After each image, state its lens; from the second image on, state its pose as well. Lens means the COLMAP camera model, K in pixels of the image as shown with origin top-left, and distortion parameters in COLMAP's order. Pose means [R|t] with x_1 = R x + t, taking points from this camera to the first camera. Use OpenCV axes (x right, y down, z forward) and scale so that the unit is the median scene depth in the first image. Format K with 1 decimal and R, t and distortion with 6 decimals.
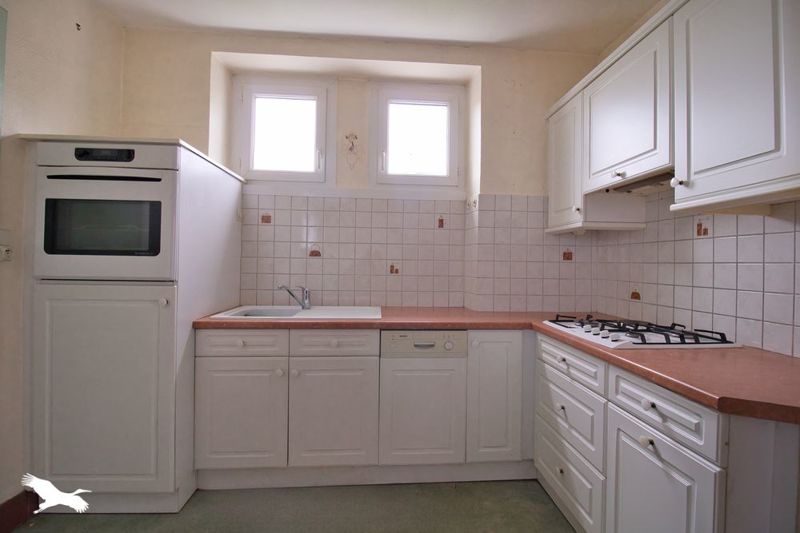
lens RADIAL K [[361.5, 0, 400.0], [0, 361.5, 266.5], [0, 0, 1]] dist [-0.002879, -0.000263]
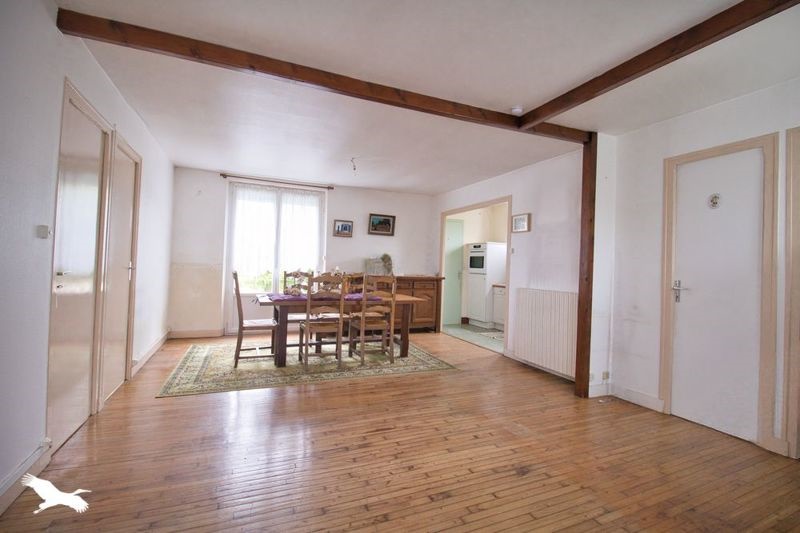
lens RADIAL K [[361.5, 0, 400.0], [0, 361.5, 266.5], [0, 0, 1]] dist [-0.002879, -0.000263]
pose [[0.333492, -0.003215, -0.942747, 3.236086], [-0.029959, 0.999453, -0.014006, 0.041939], [0.942277, 0.032914, 0.333214, -1.481778]]
